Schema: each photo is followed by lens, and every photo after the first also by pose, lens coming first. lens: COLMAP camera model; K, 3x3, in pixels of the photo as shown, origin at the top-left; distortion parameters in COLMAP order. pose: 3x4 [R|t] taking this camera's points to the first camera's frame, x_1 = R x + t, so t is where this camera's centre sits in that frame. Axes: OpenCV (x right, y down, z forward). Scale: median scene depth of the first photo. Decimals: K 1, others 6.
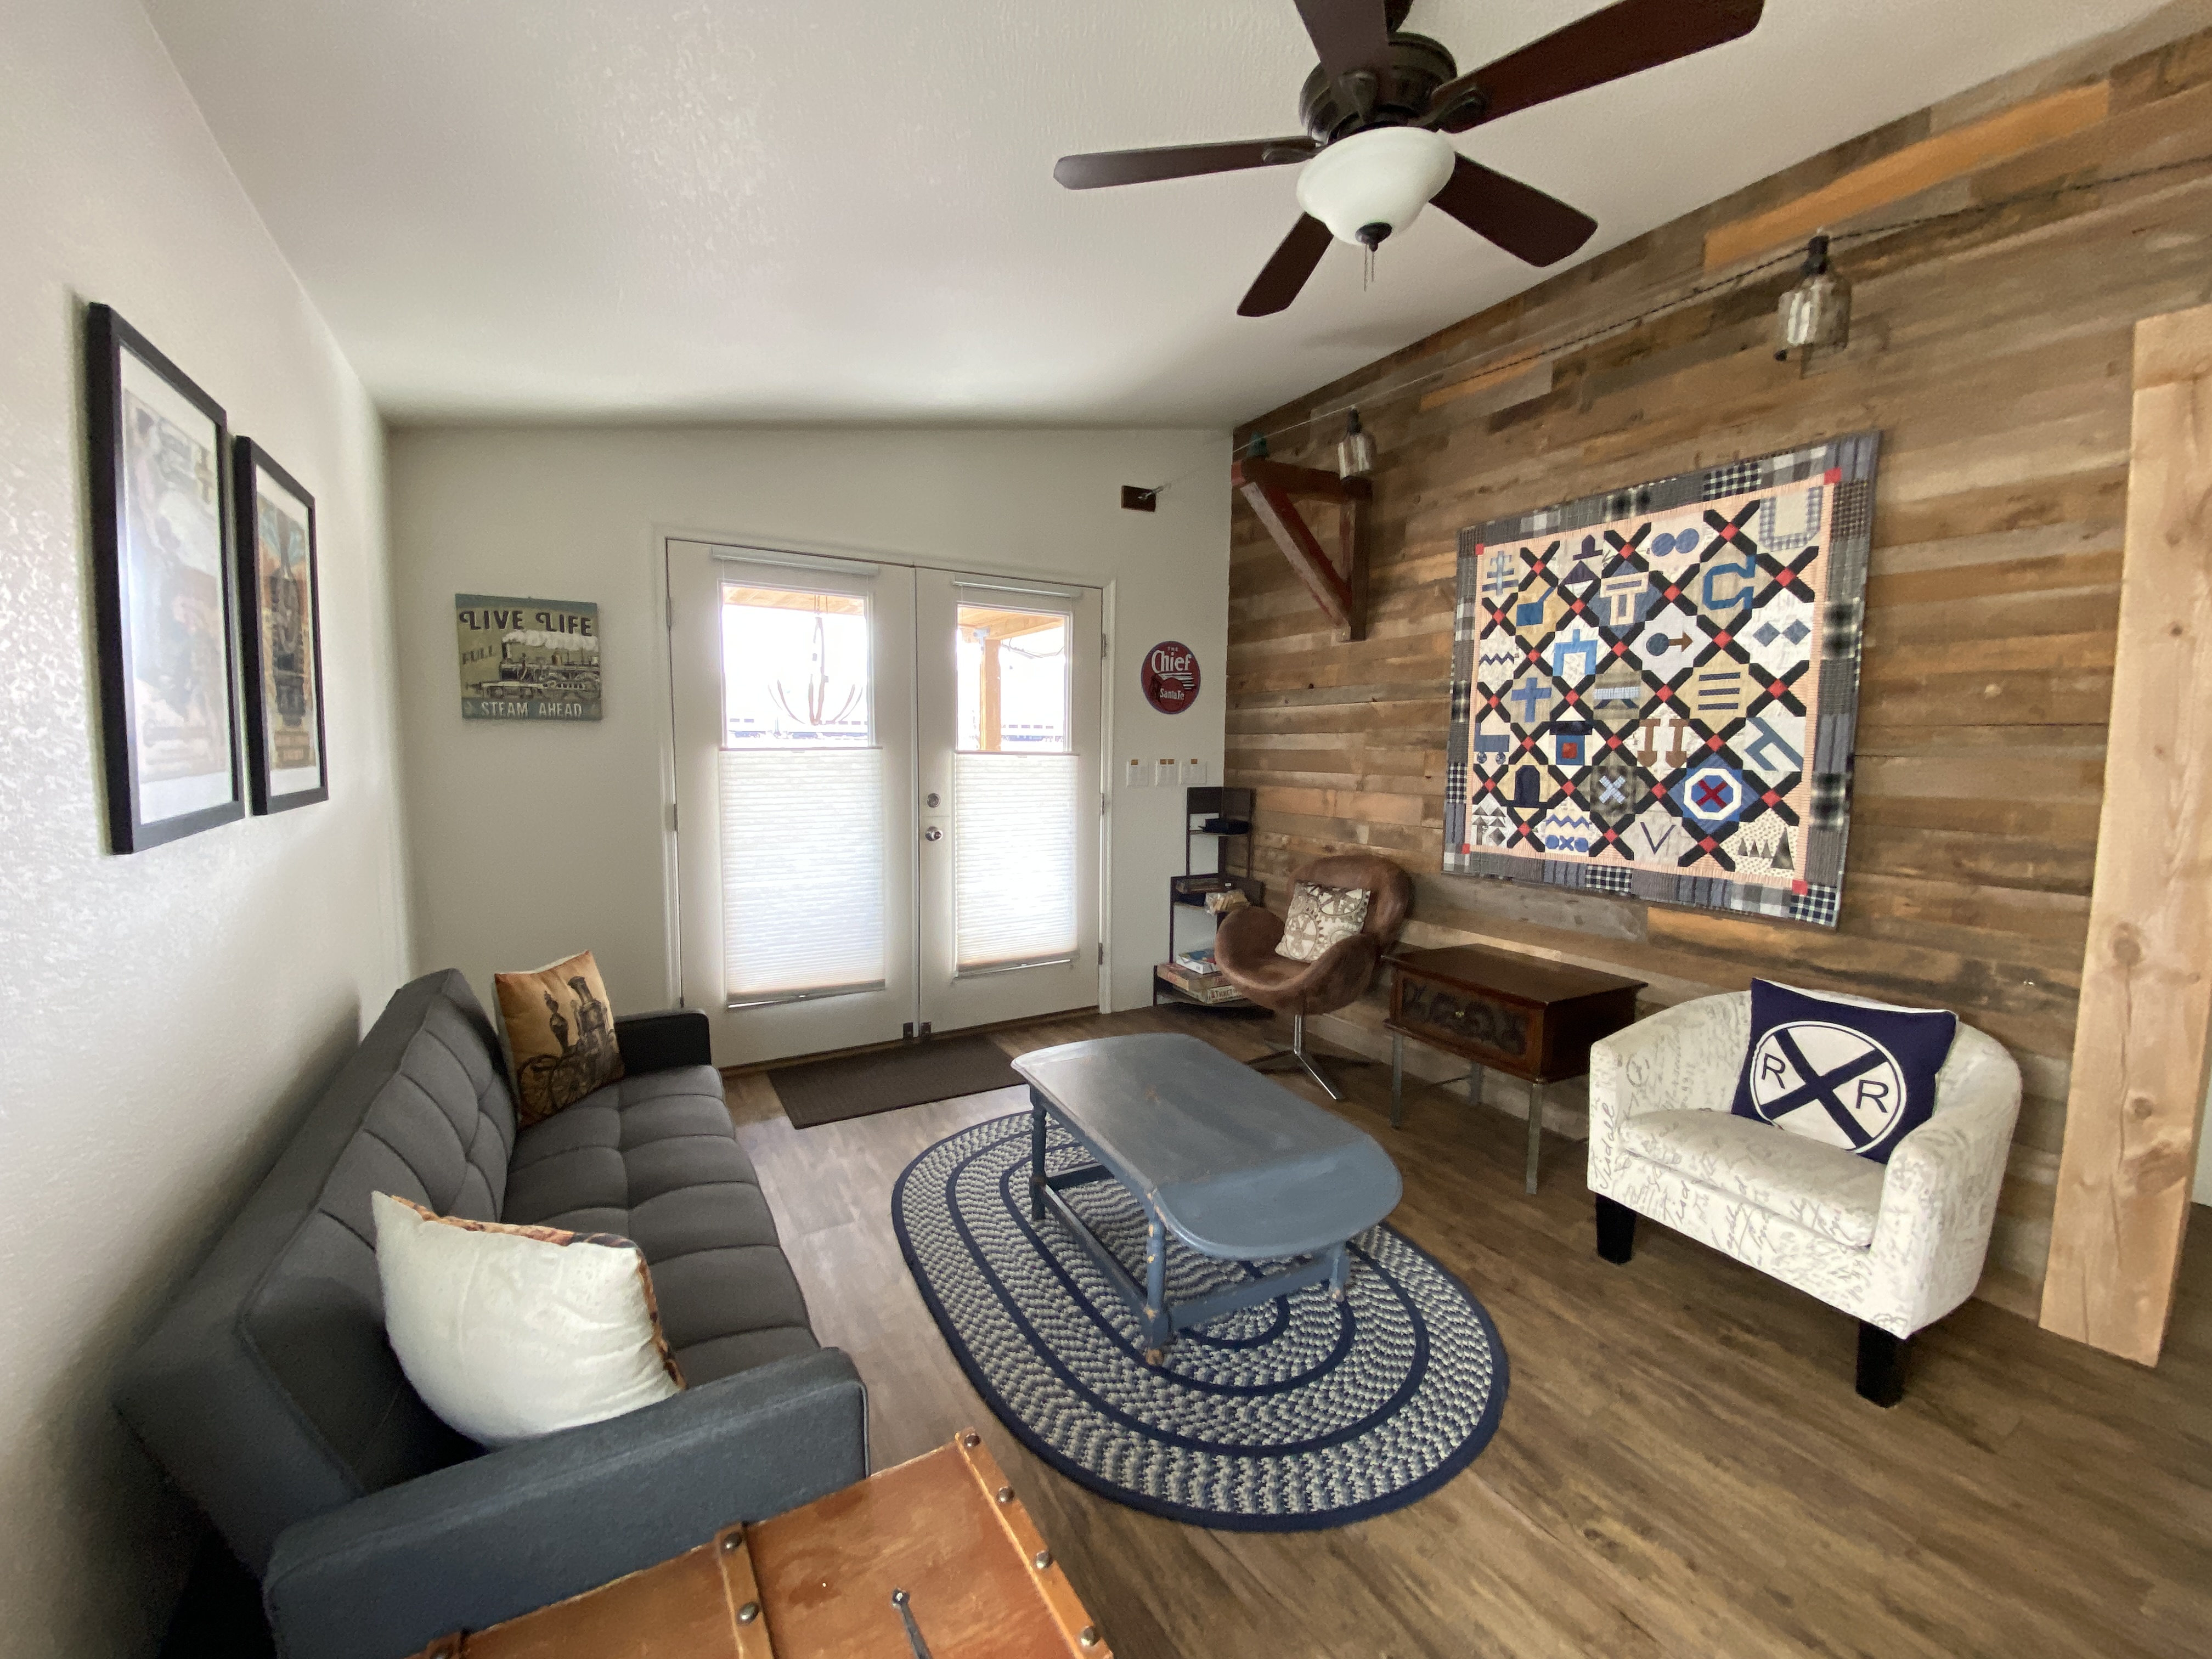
lens RADIAL K [[891.8, 0, 1088.4], [0, 891.8, 825.1], [0, 0, 1]] dist [0.001004, -0.012765]
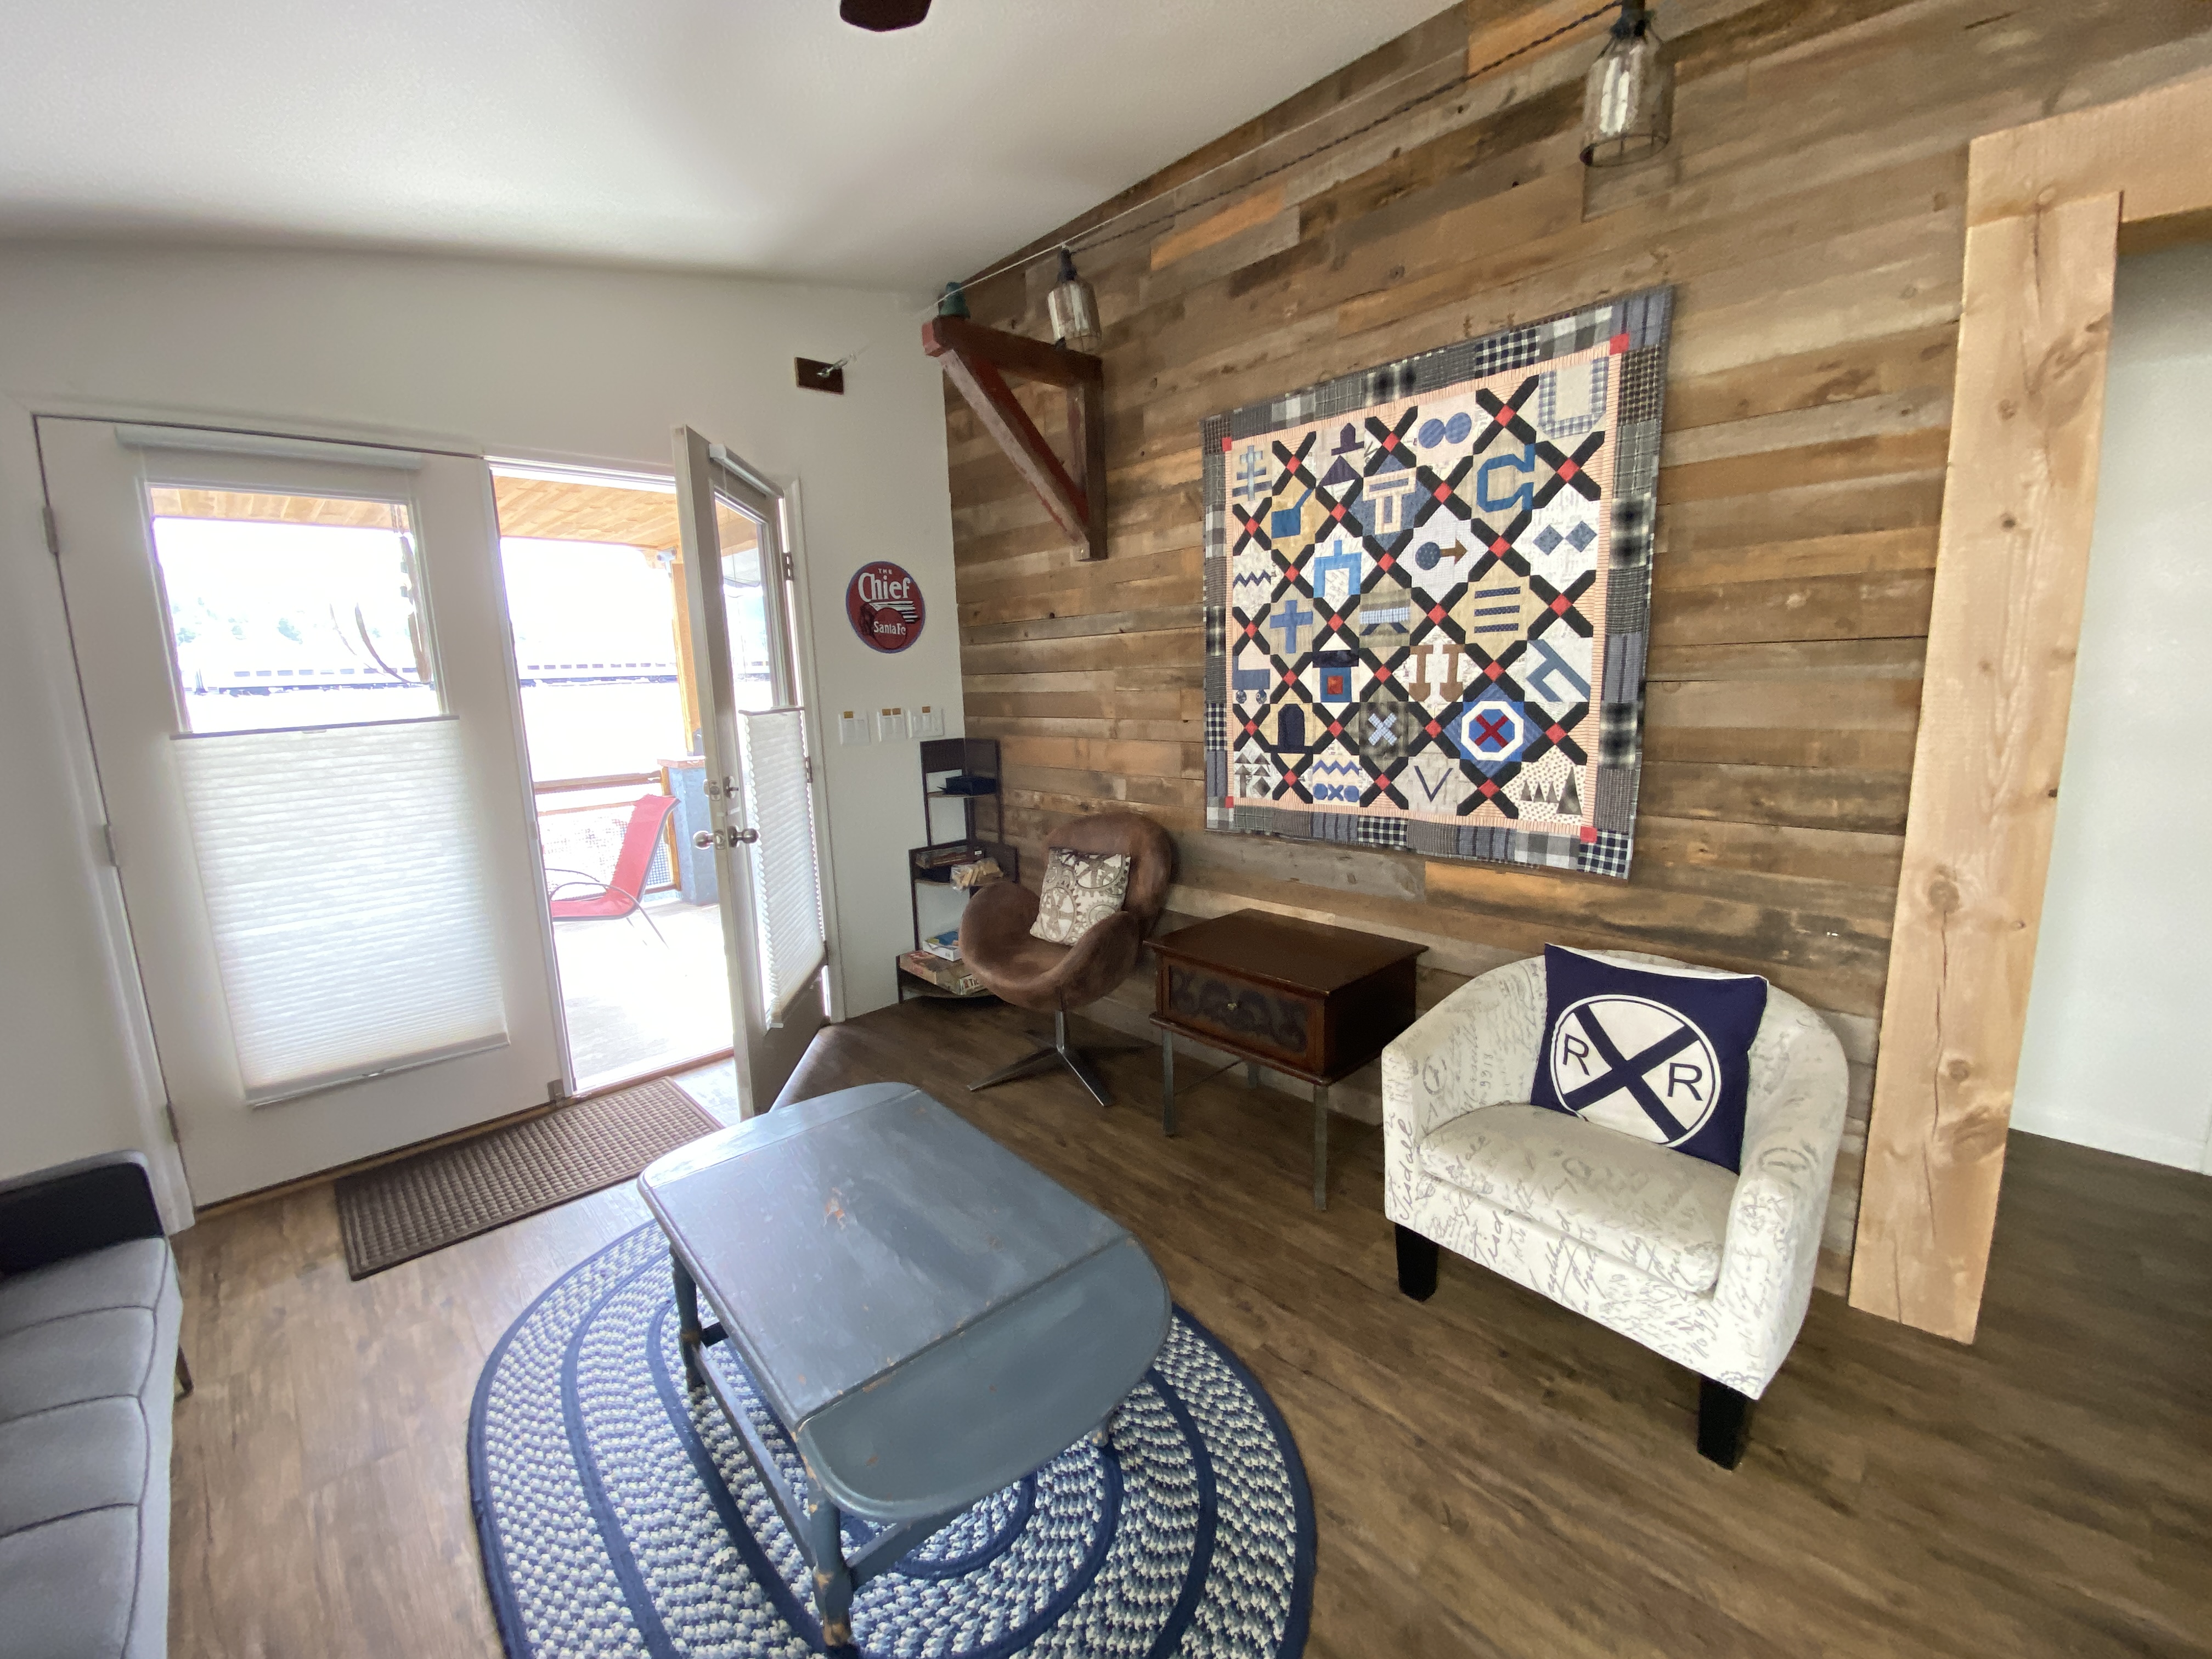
lens RADIAL K [[891.8, 0, 1088.4], [0, 891.8, 825.1], [0, 0, 1]] dist [0.001004, -0.012765]
pose [[0.968795, -0.081805, 0.233977, 0.120207], [0.064188, 0.994567, 0.081956, -0.043253], [-0.239410, -0.064380, 0.968782, 0.269253]]
